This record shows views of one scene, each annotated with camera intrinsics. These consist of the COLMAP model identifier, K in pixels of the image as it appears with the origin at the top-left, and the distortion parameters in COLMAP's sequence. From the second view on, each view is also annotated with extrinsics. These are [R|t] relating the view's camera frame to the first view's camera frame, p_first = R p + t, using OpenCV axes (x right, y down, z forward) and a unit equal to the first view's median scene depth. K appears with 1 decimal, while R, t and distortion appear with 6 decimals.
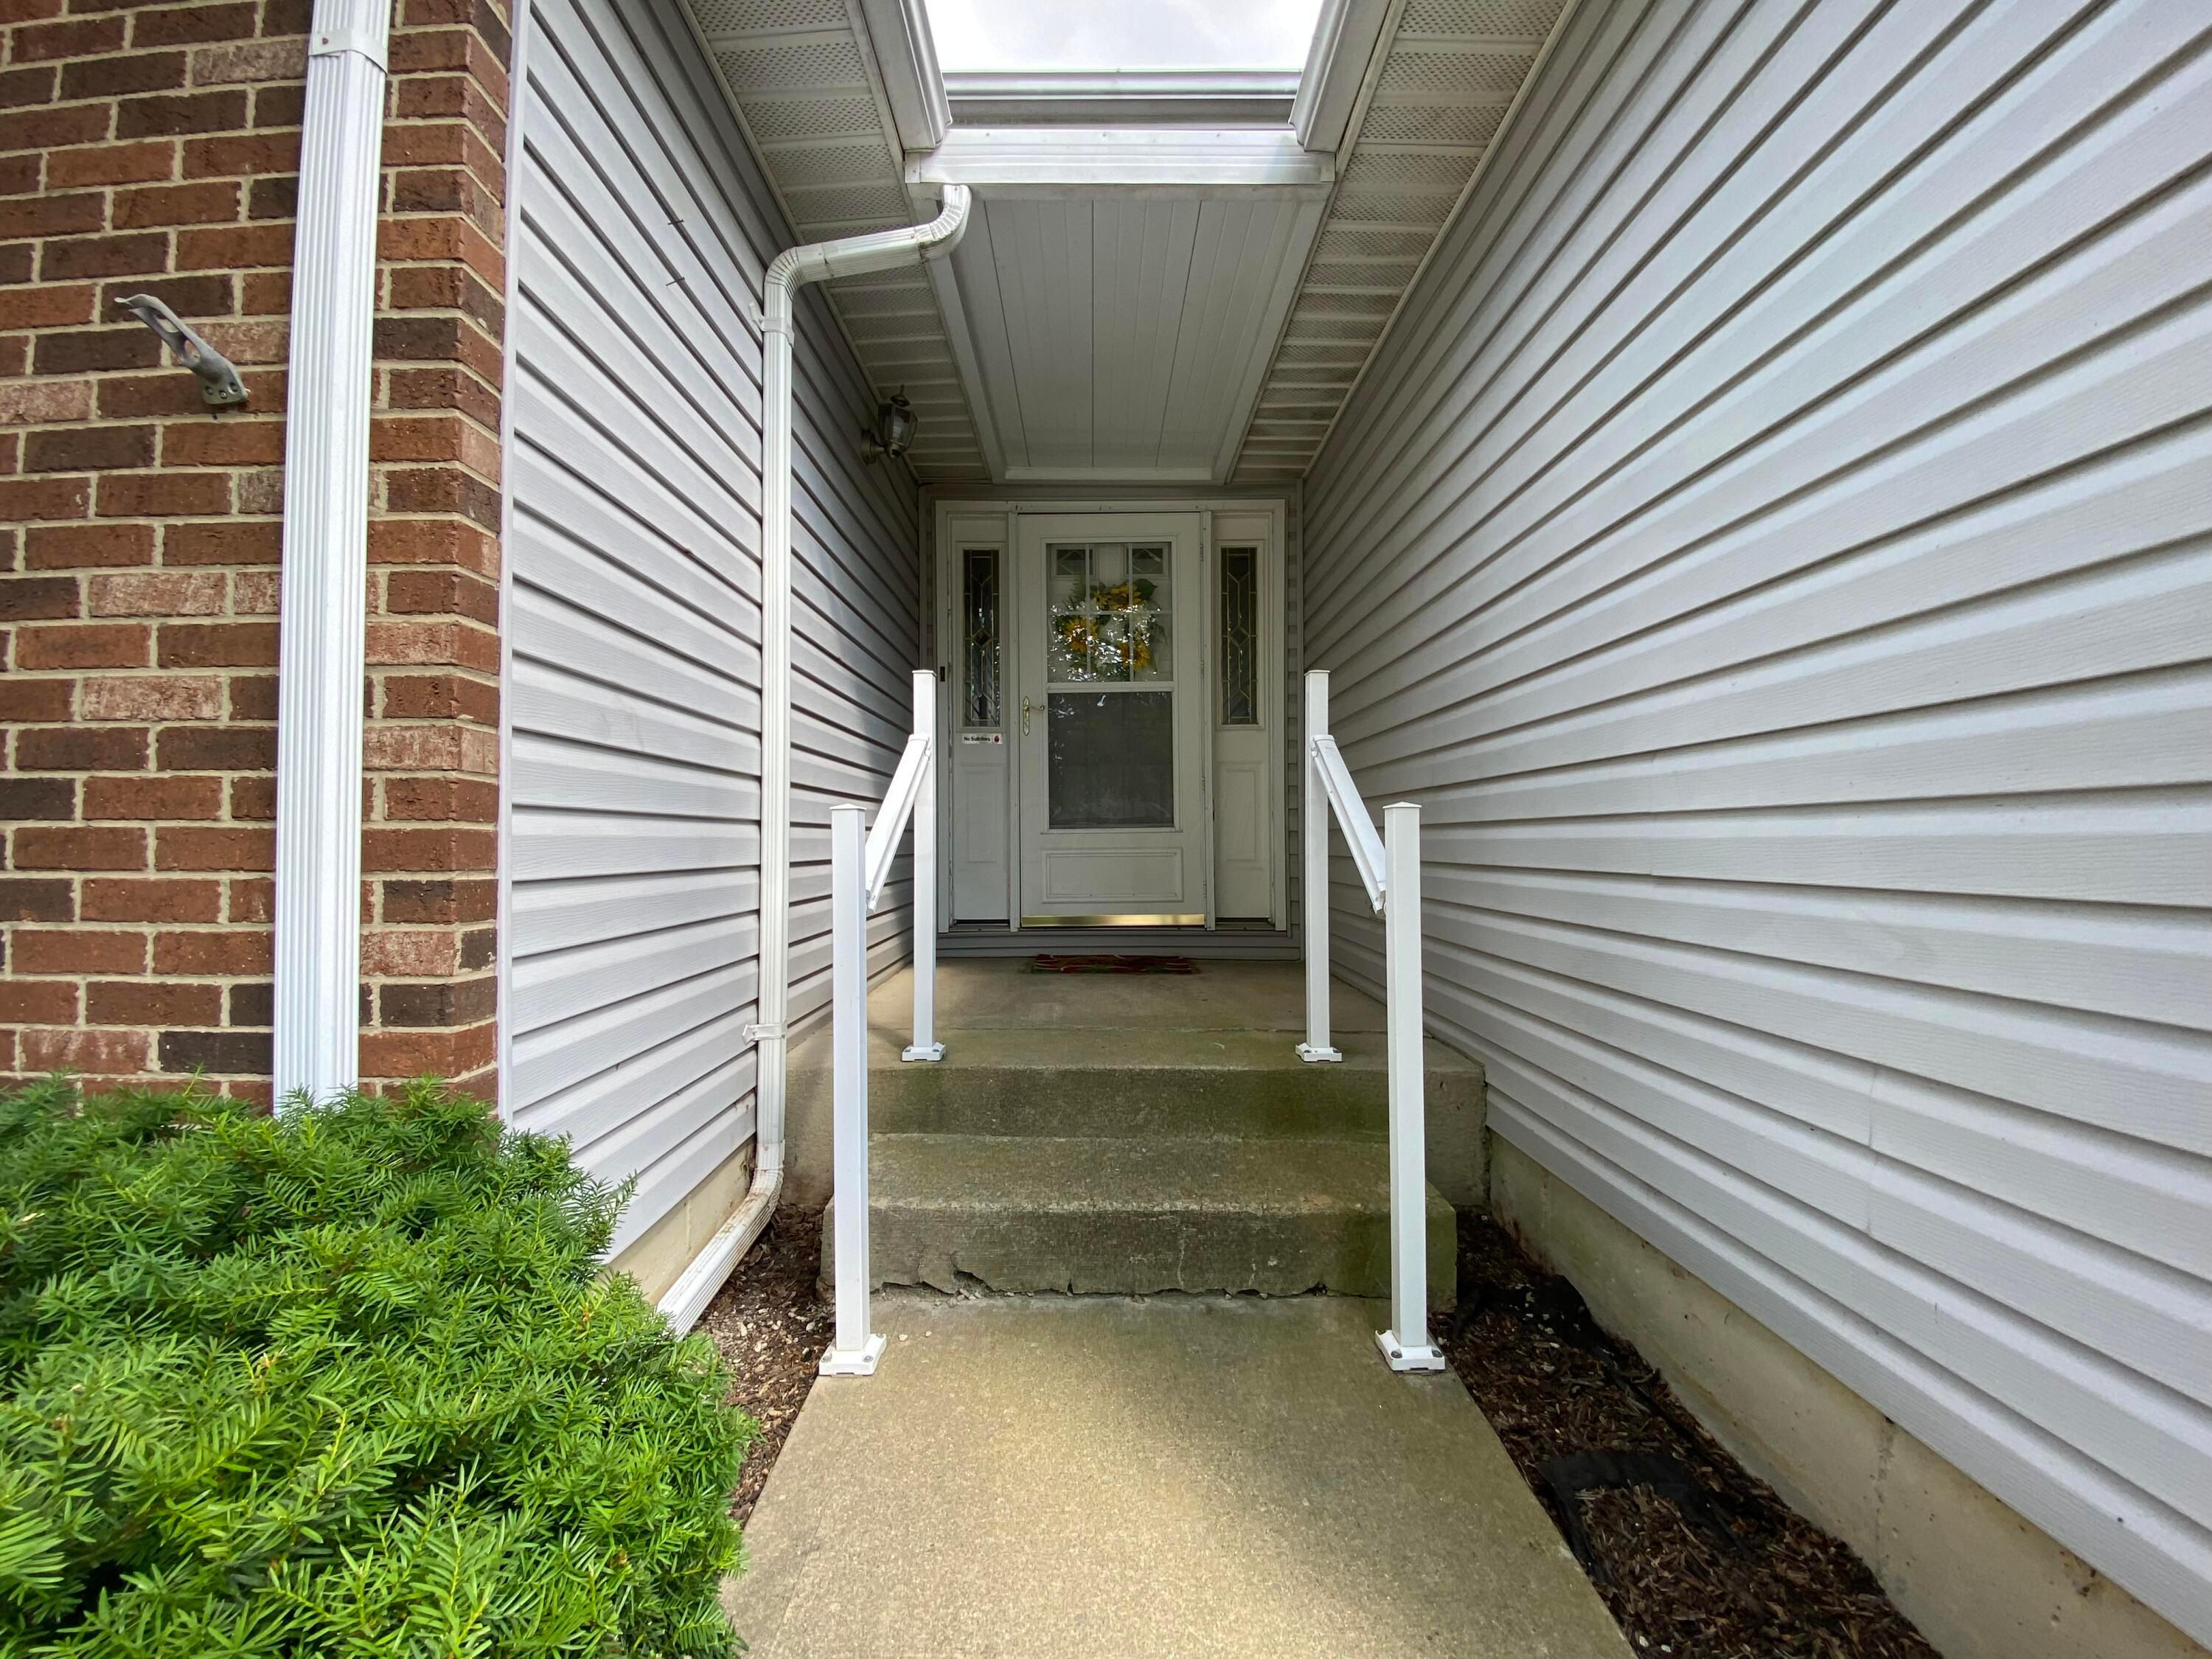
lens RADIAL K [[873.6, 0, 1106.6], [0, 873.6, 813.2], [0, 0, 1]] dist [0.039369, -0.029769]
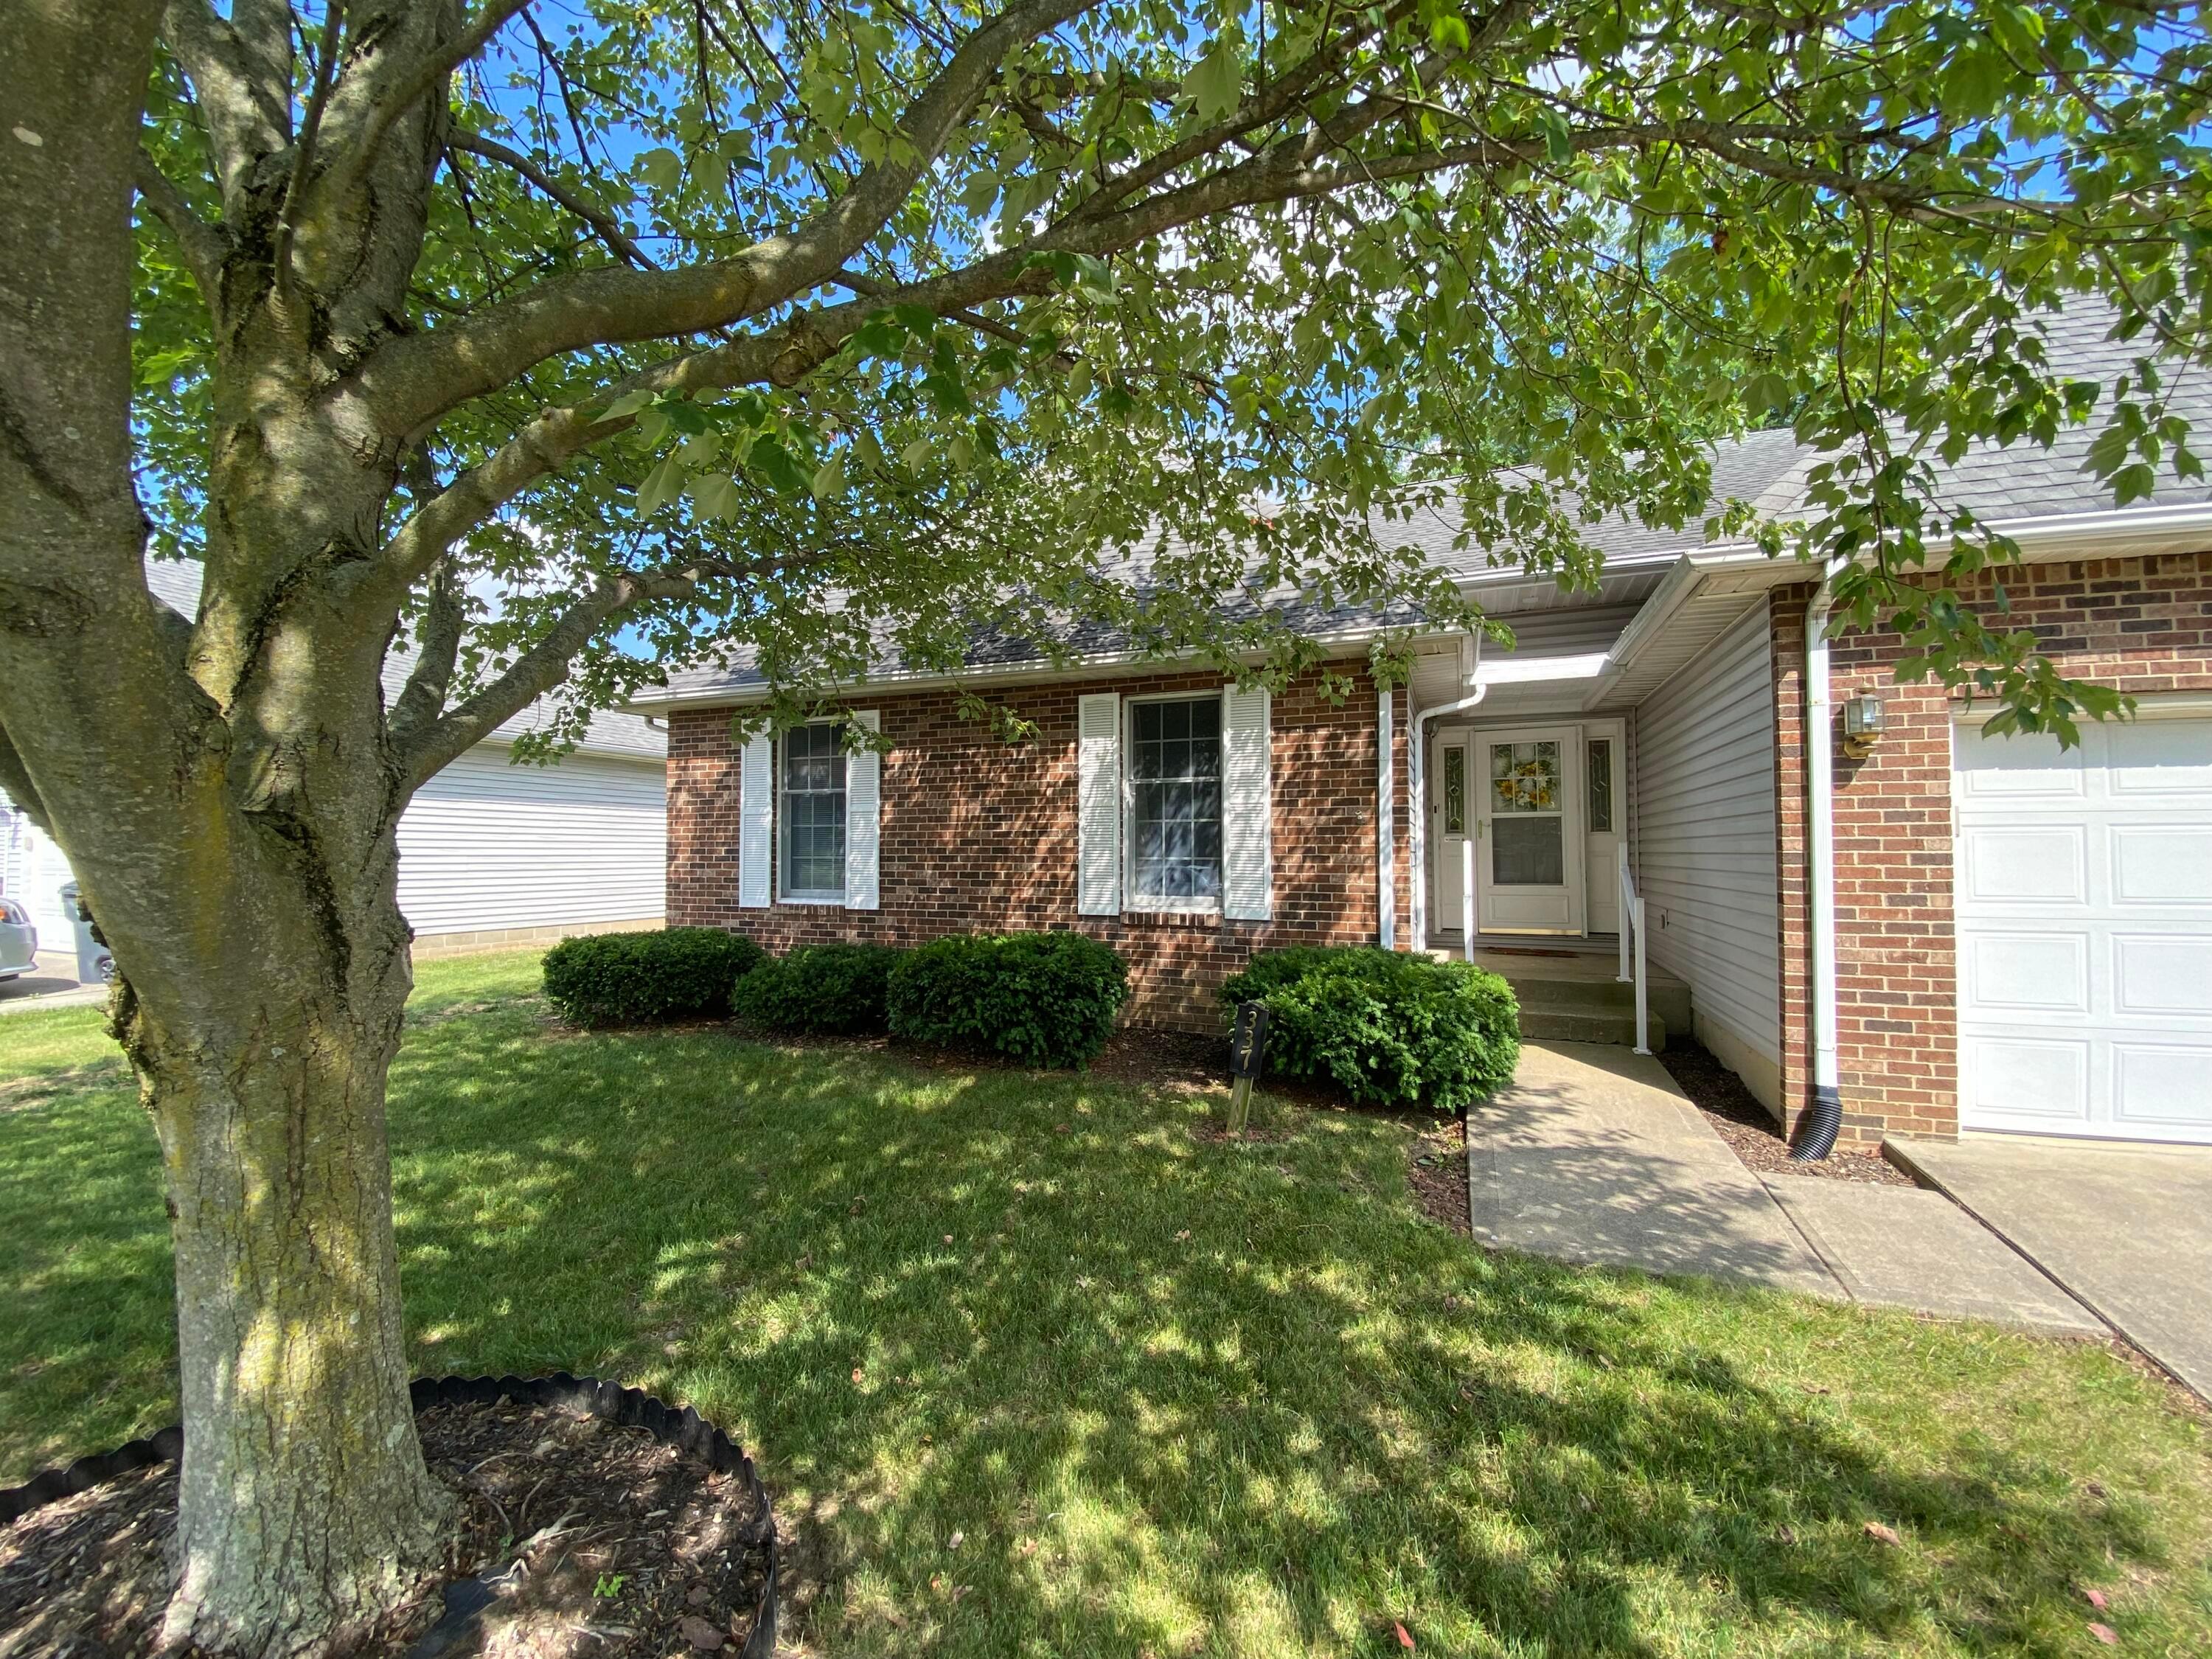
lens RADIAL K [[873.6, 0, 1106.6], [0, 873.6, 813.2], [0, 0, 1]] dist [0.039369, -0.029769]
pose [[0.919679, -0.011340, -0.392507, -0.089351], [0.008537, 0.999924, -0.008886, -0.138990], [0.392578, 0.004821, 0.919706, -1.259964]]
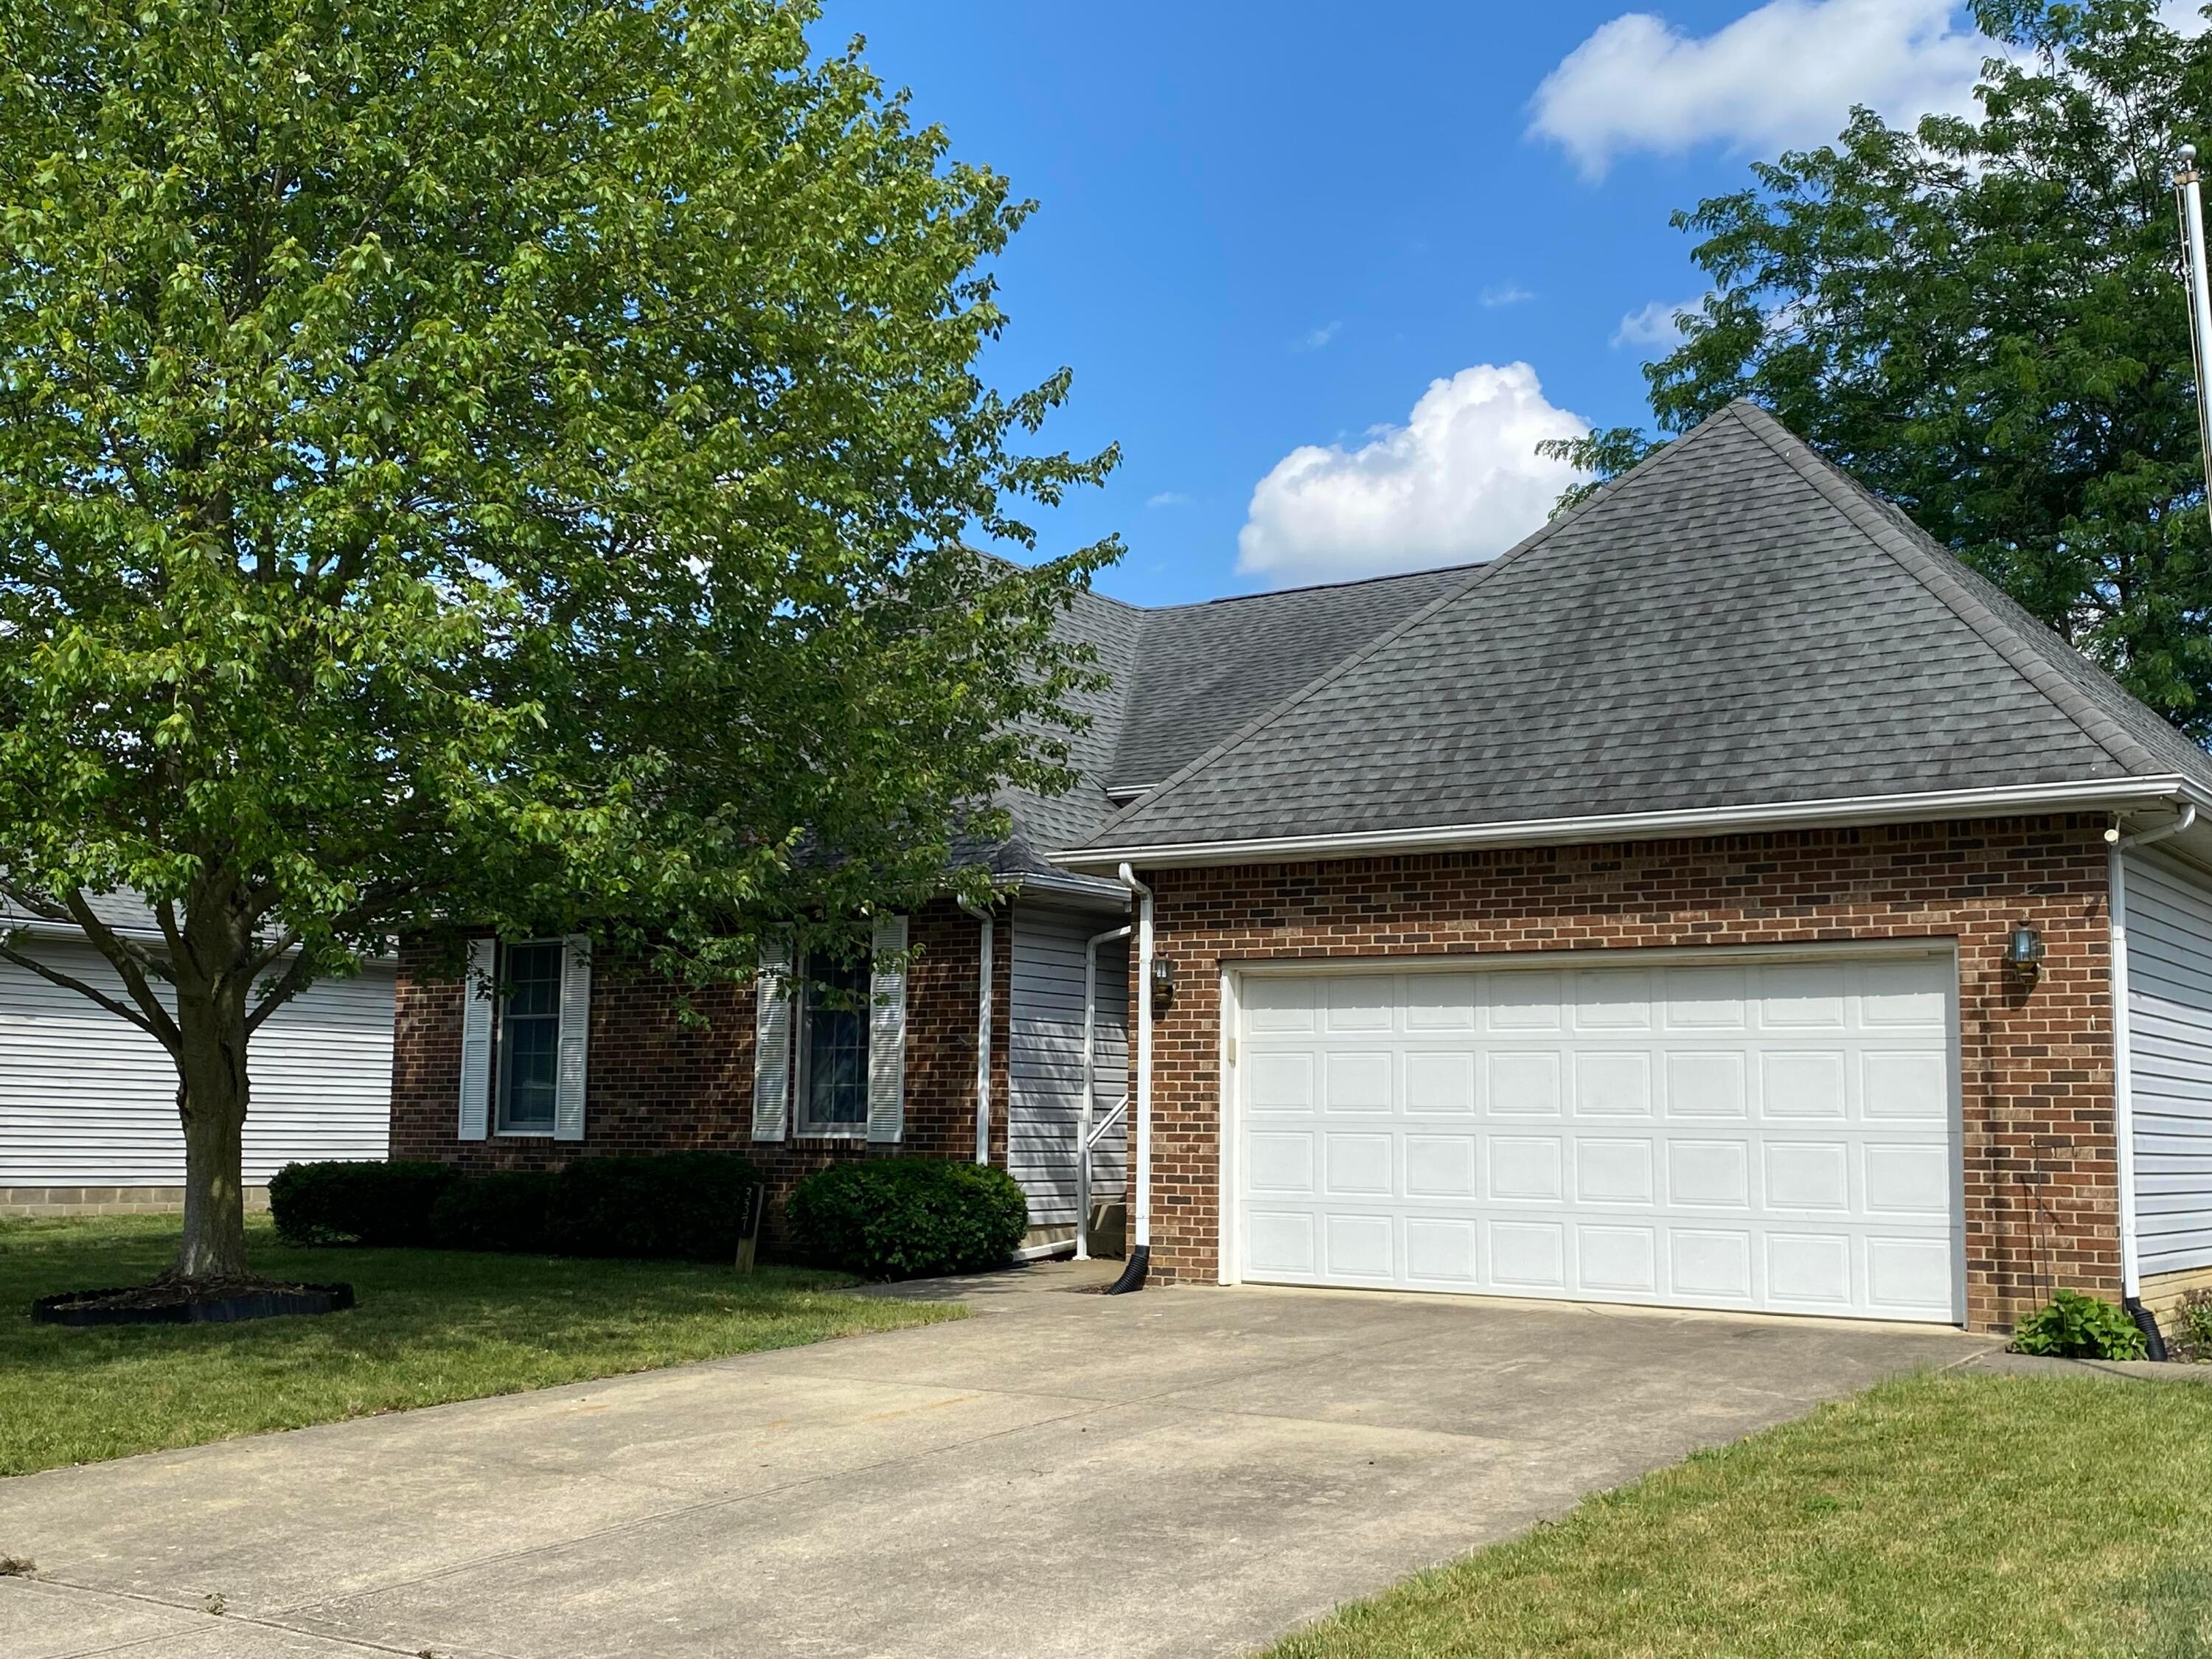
lens RADIAL K [[2402.7, 0, 1106.0], [0, 2402.7, 829.5], [0, 0, 1]] dist [0.111179, -0.017317]
pose [[0.811404, -0.057603, -0.581640, 2.496747], [0.000563, 0.995208, -0.097776, -0.103769], [0.584485, 0.079008, 0.807549, -3.150076]]
